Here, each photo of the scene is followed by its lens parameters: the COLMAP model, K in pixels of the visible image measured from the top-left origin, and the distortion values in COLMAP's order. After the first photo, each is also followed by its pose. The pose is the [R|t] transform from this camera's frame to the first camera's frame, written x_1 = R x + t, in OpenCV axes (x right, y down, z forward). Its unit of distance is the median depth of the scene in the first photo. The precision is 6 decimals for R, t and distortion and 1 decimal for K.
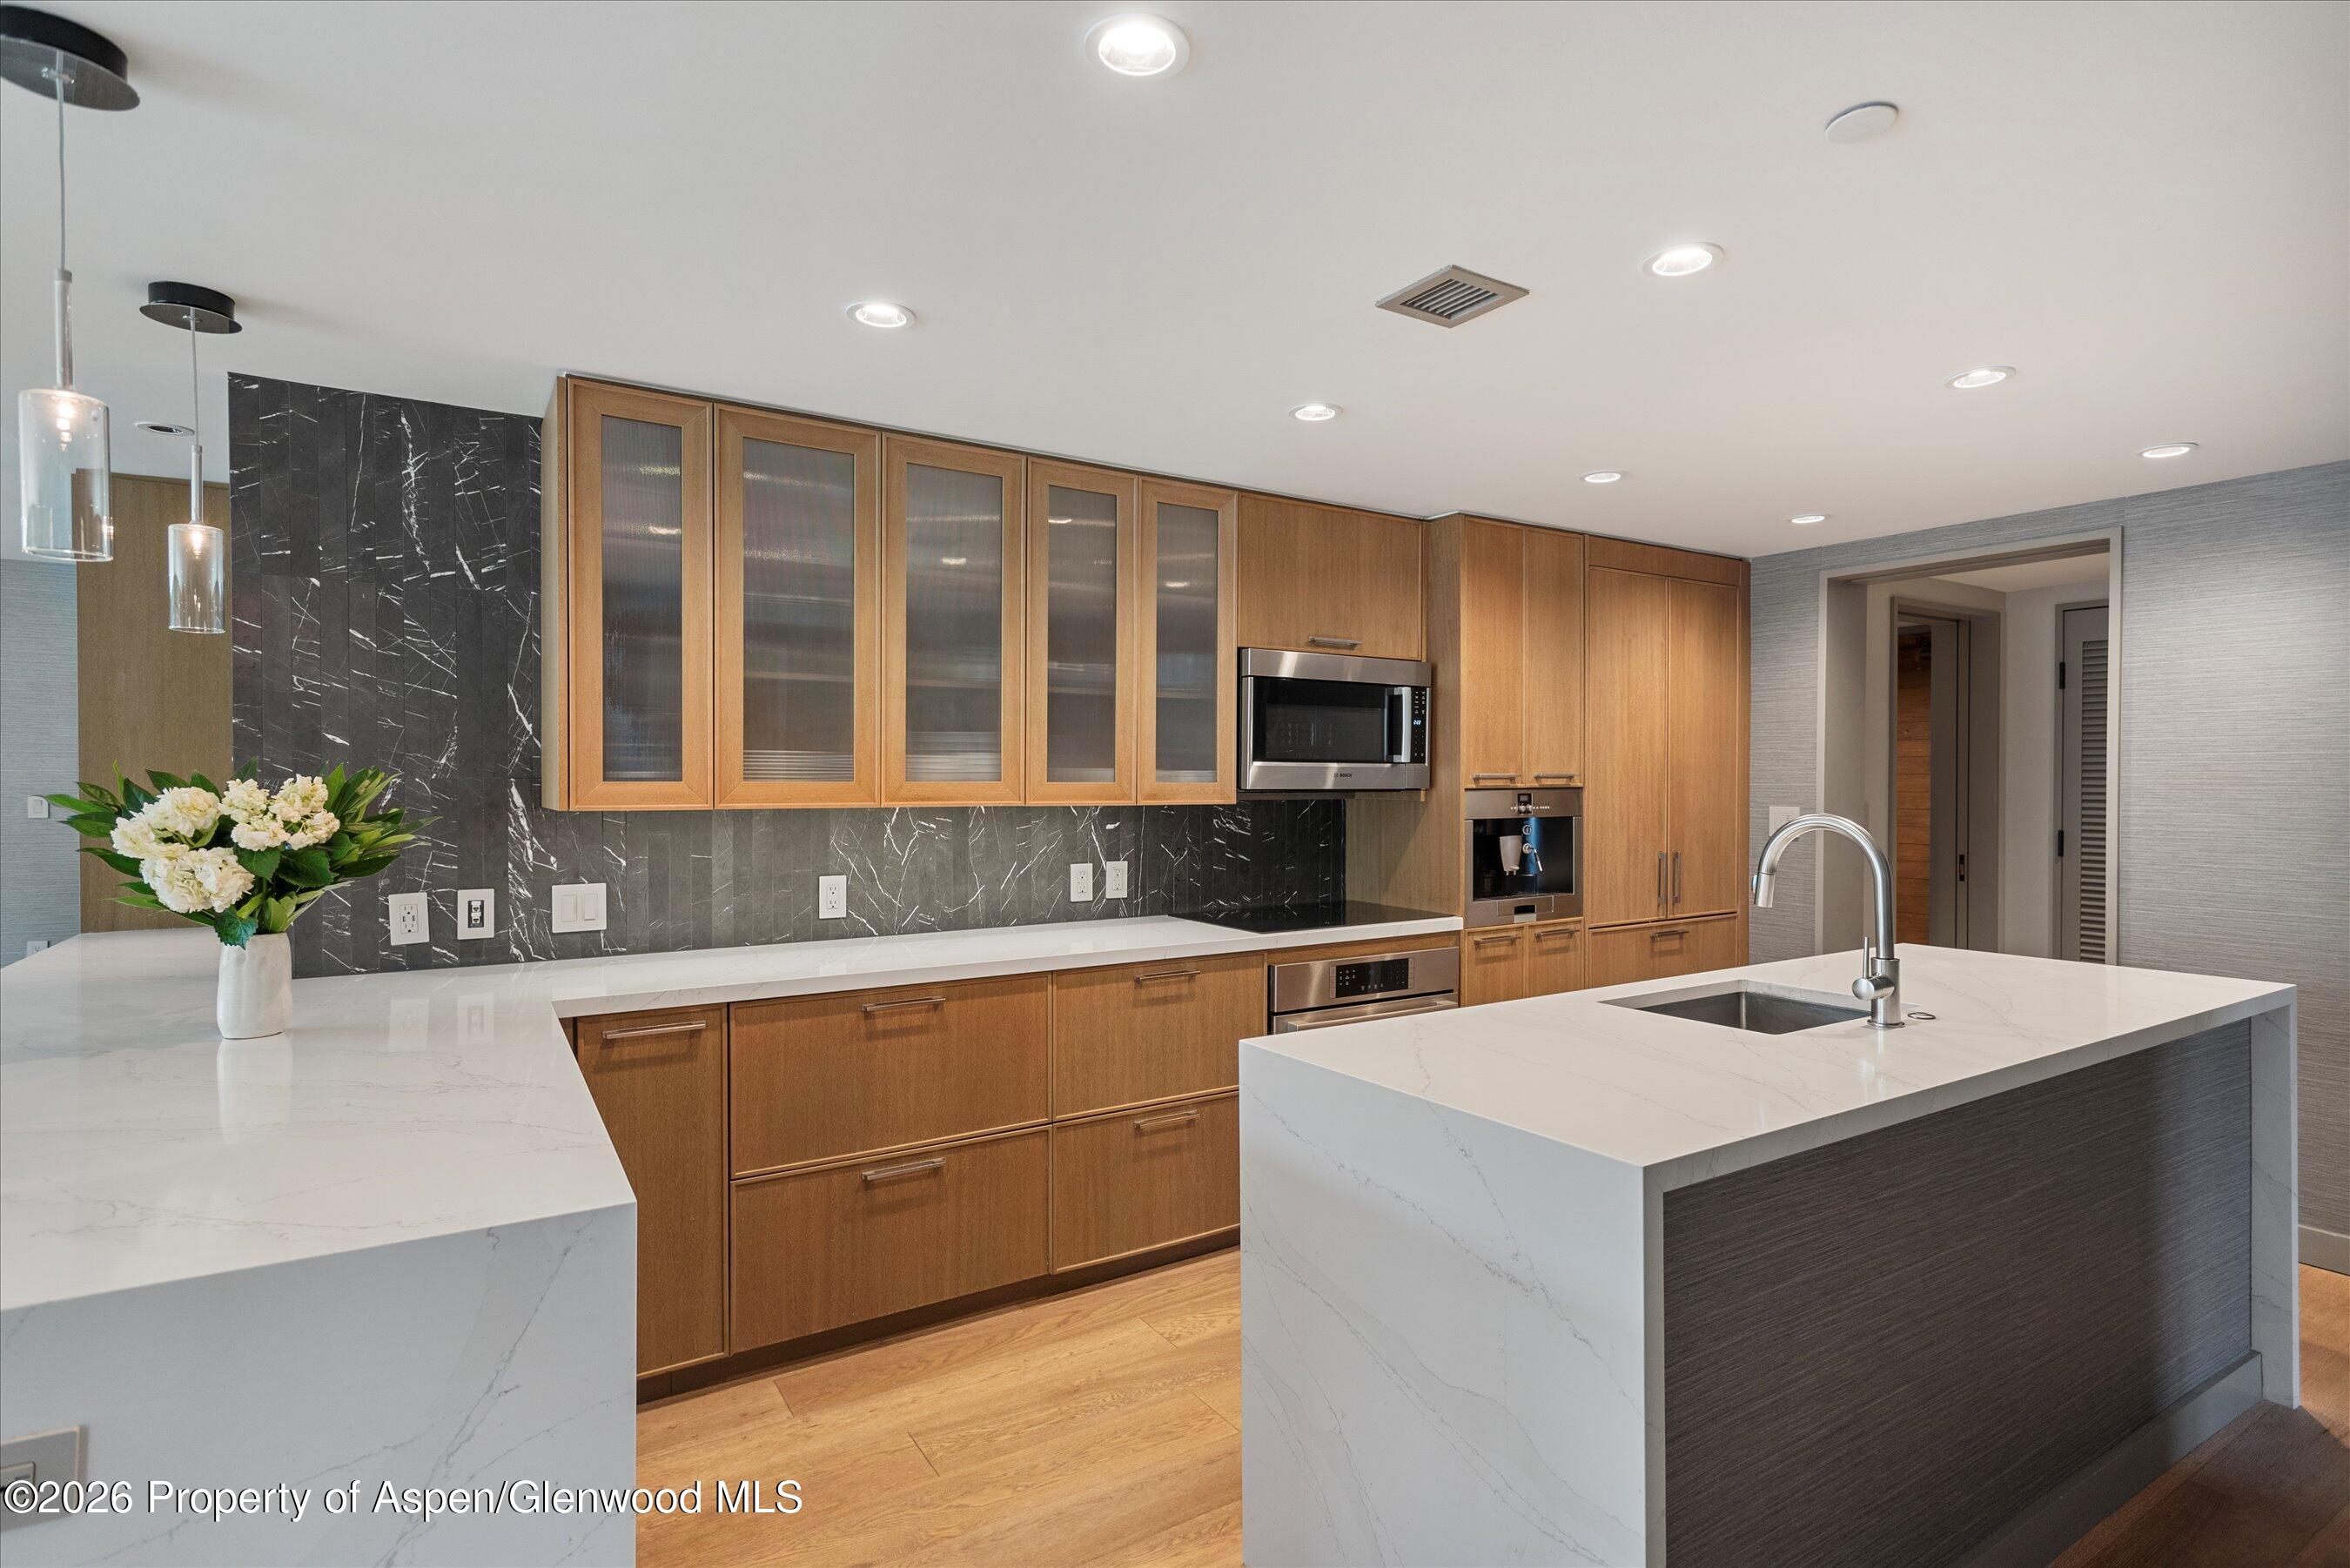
lens RADIAL K [[1179.7, 0, 1185.3], [0, 1179.7, 783.9], [0, 0, 1]] dist [0.002199, -0.000330]
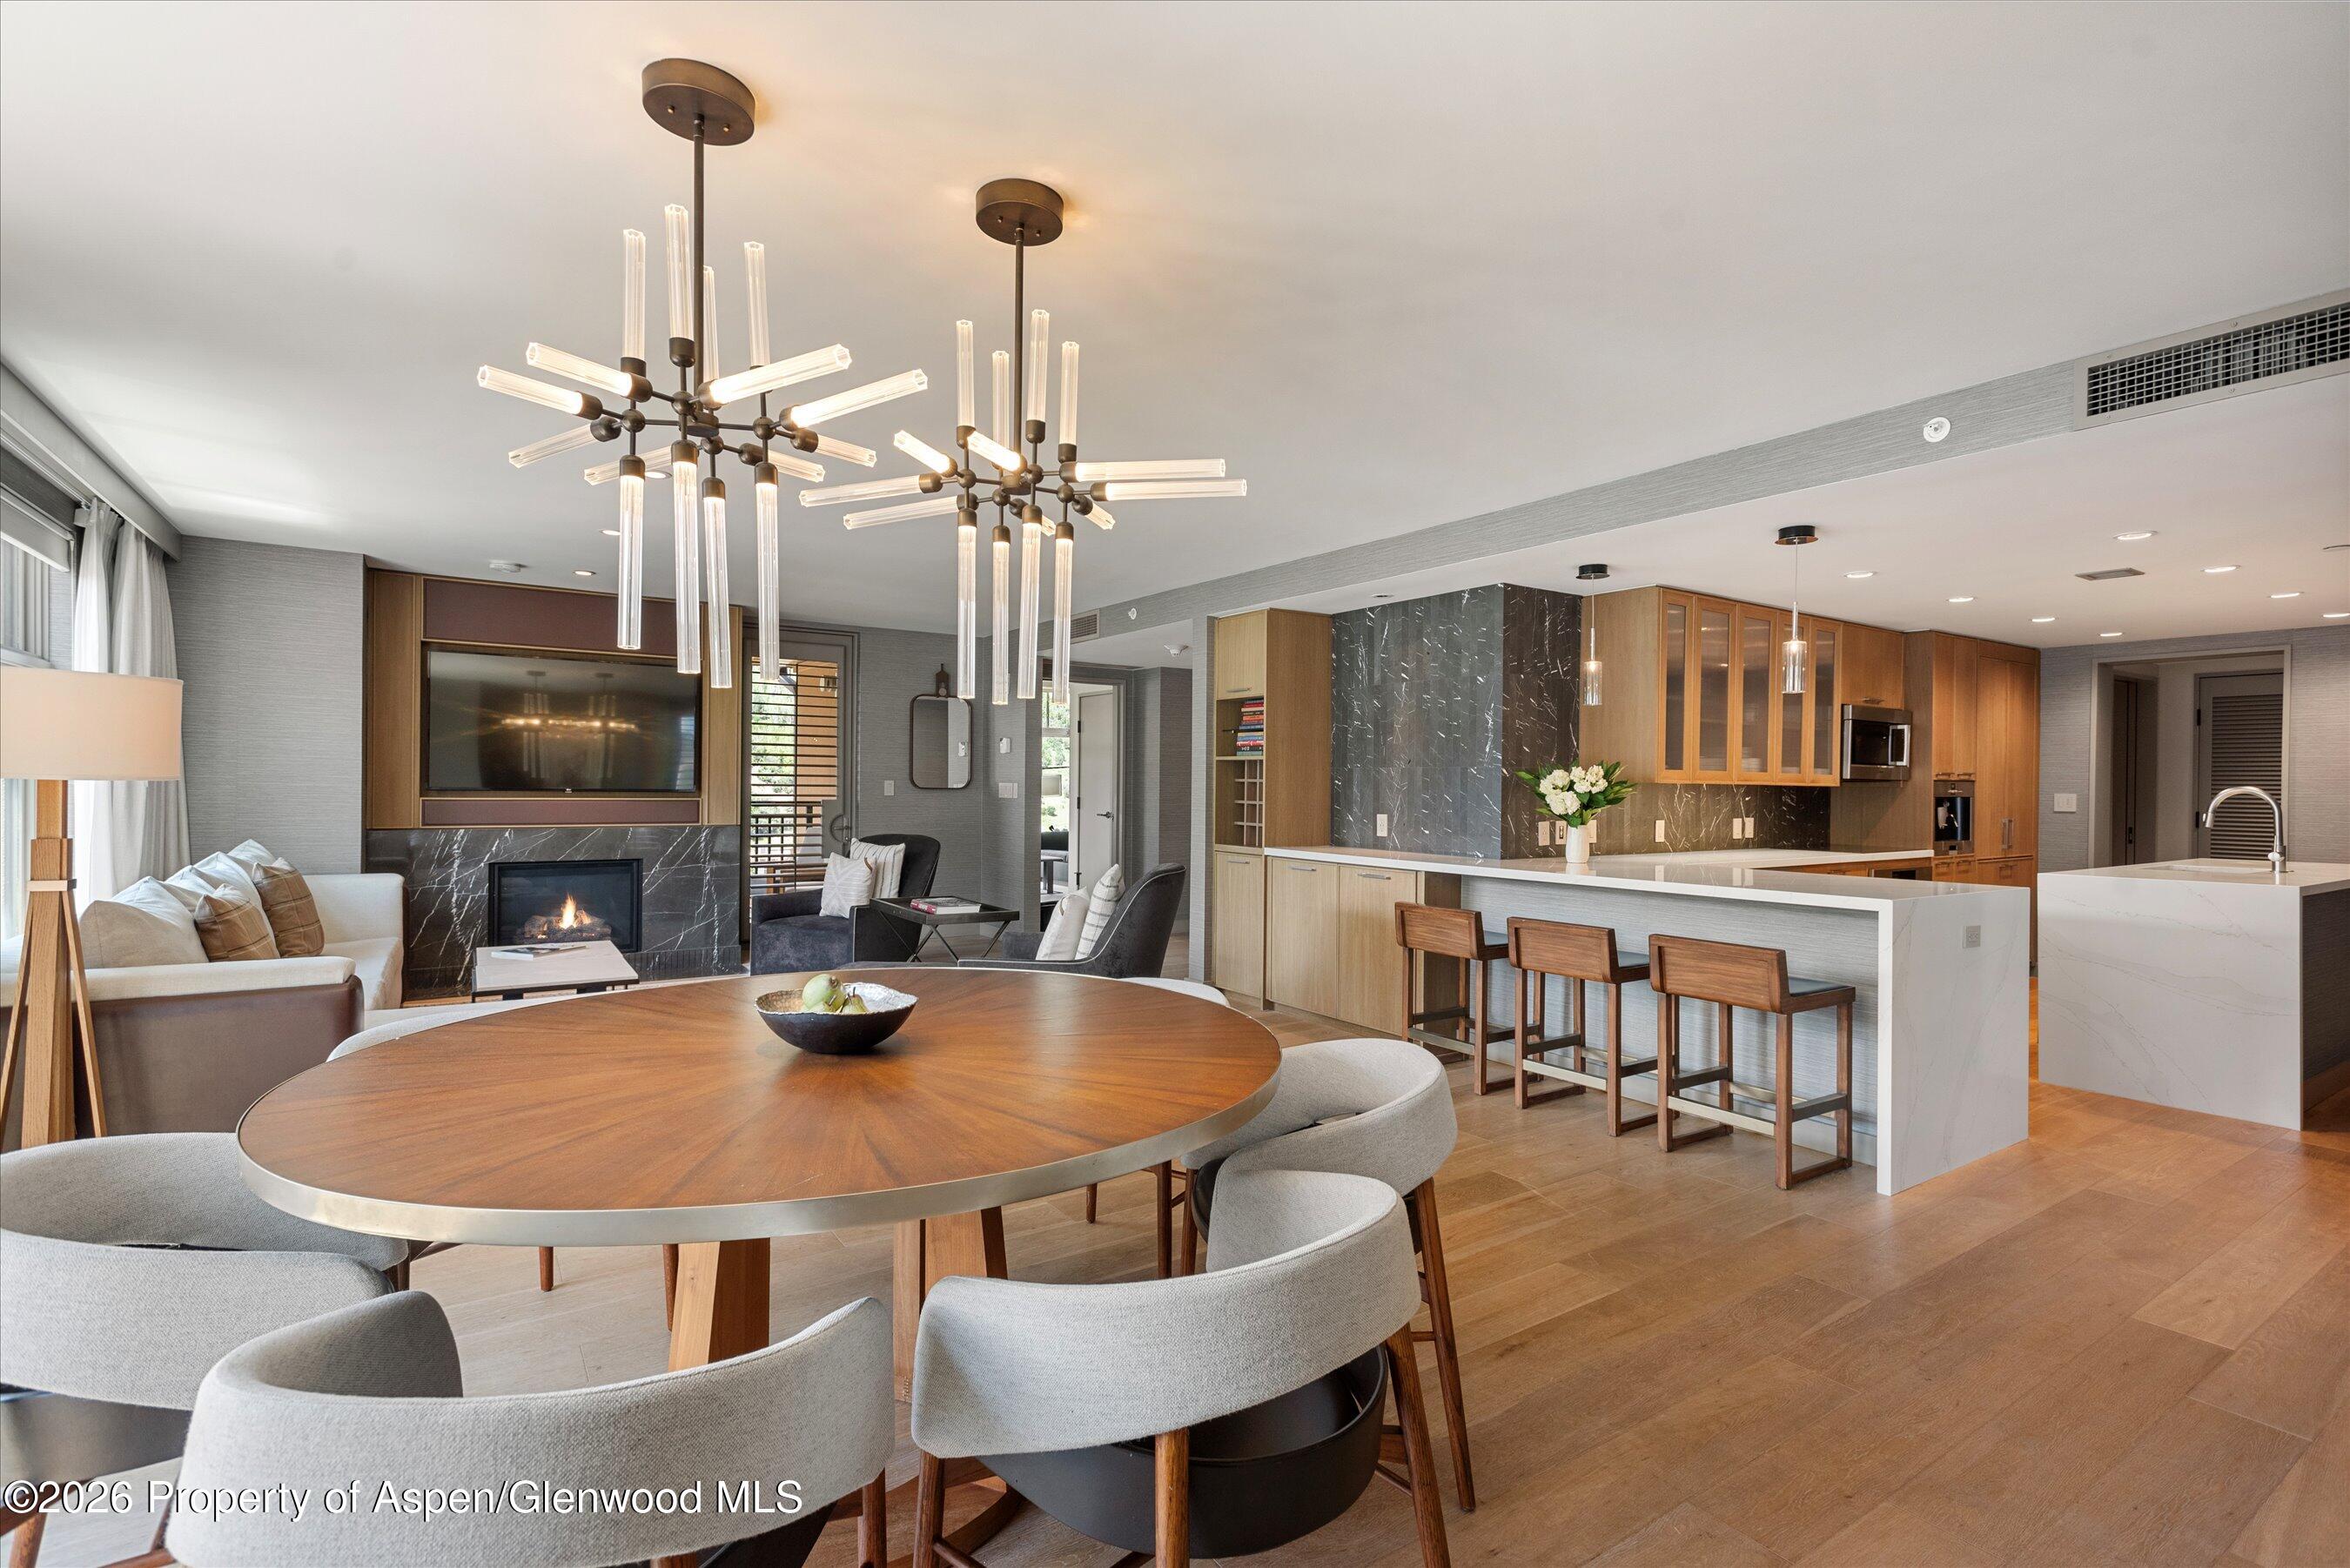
lens RADIAL K [[1179.7, 0, 1165.8], [0, 1179.7, 798.1], [0, 0, 1]] dist [0.002199, -0.000330]
pose [[0.999699, 0.007883, 0.023214, -1.069249], [-0.007865, 0.999969, -0.000875, 0.045864], [-0.023221, 0.000693, 0.999730, -0.867940]]
